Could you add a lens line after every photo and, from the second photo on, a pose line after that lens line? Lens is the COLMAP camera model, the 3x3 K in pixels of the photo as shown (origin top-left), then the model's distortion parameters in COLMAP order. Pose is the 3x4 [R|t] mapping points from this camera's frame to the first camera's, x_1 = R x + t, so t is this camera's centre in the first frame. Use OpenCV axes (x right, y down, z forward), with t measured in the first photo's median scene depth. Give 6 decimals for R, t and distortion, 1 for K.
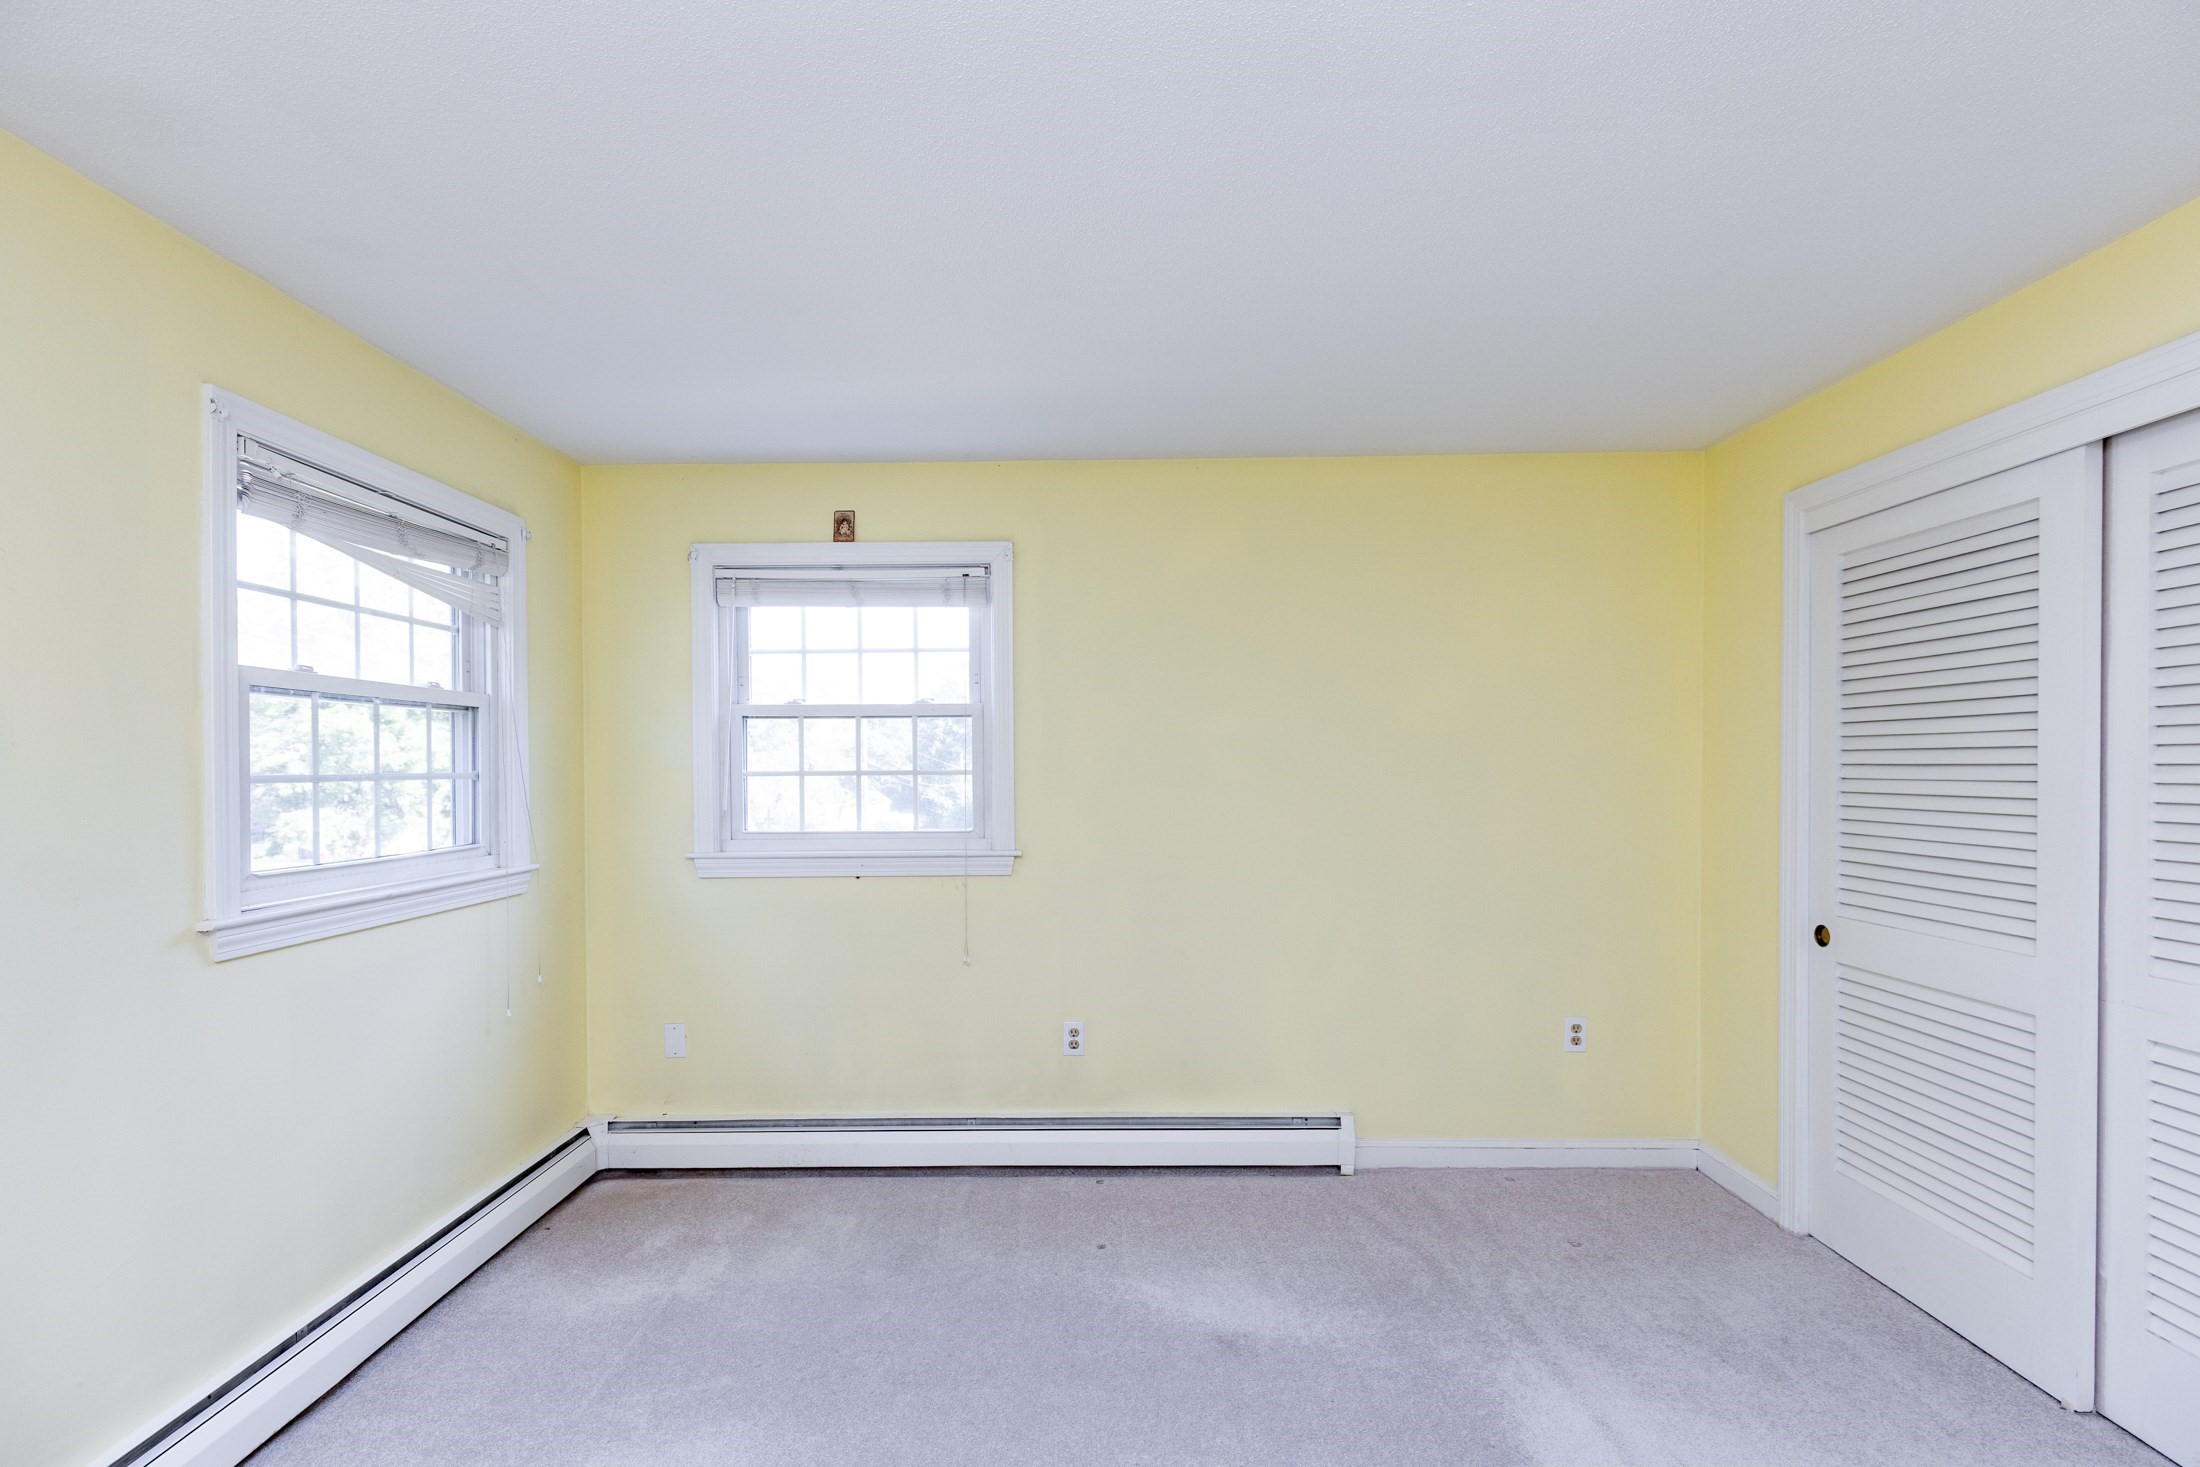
lens RADIAL K [[986.8, 0, 1080.0], [0, 986.8, 783.5], [0, 0, 1]] dist [0.003801, -0.000358]
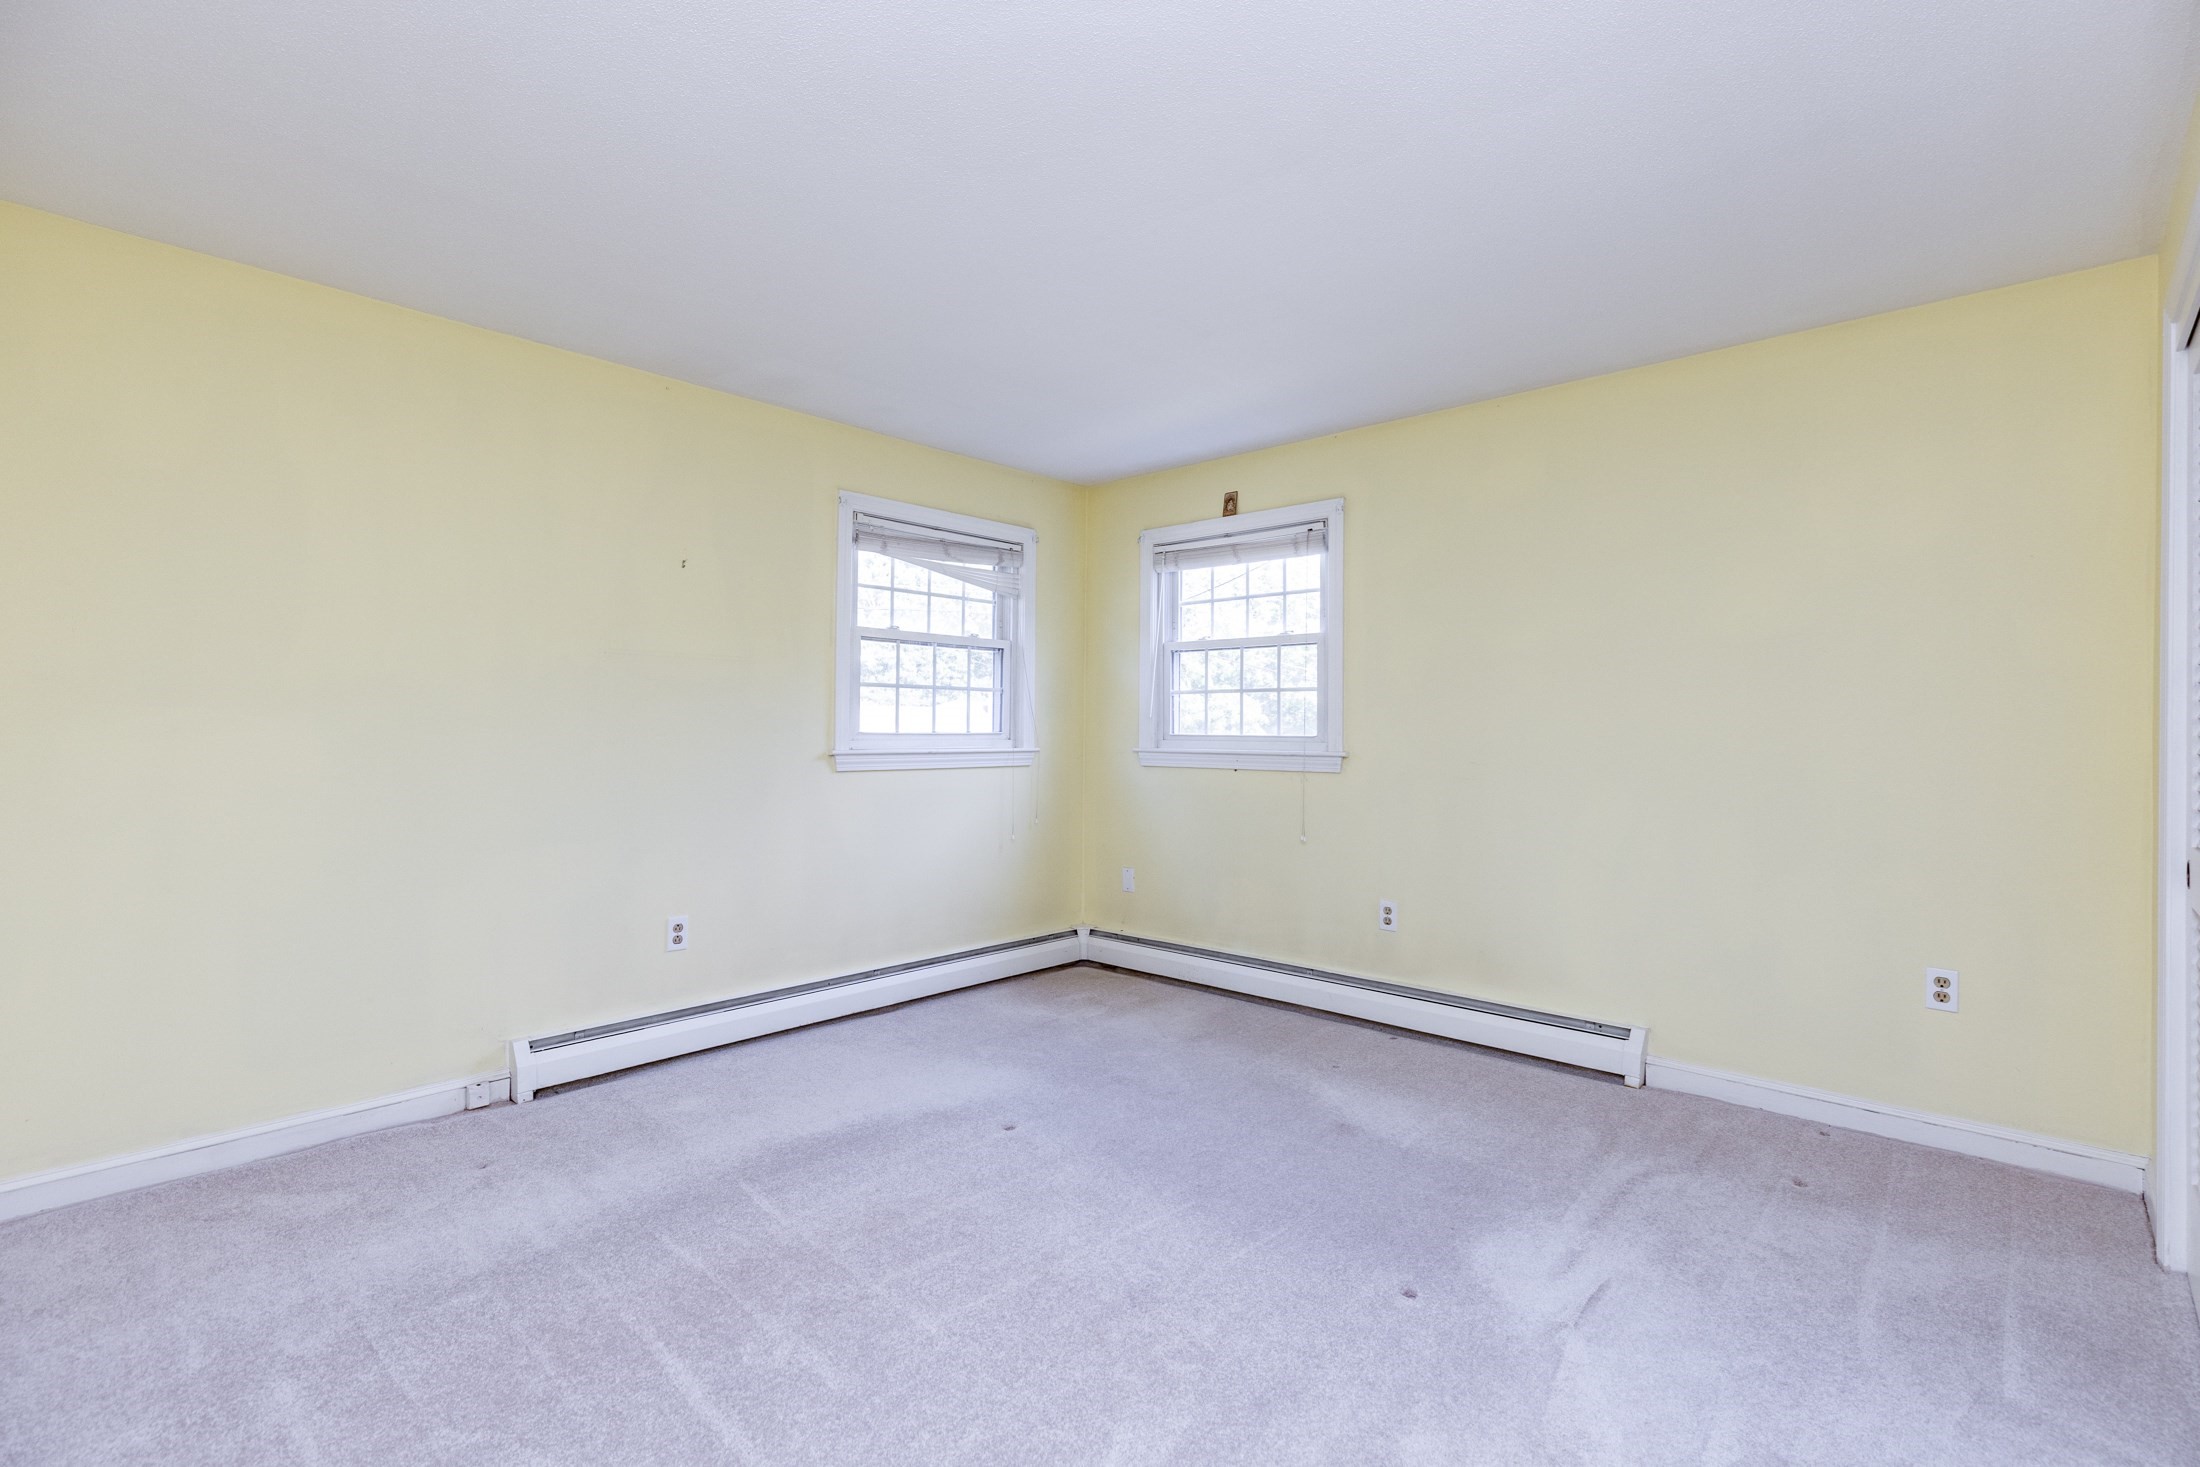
lens RADIAL K [[986.8, 0, 1117.1], [0, 986.8, 728.4], [0, 0, 1]] dist [0.003801, -0.000358]
pose [[0.754330, 0.010546, -0.656411, 0.525905], [-0.023038, 0.999680, -0.010413, 0.058744], [0.656091, 0.022977, 0.754332, -0.093900]]
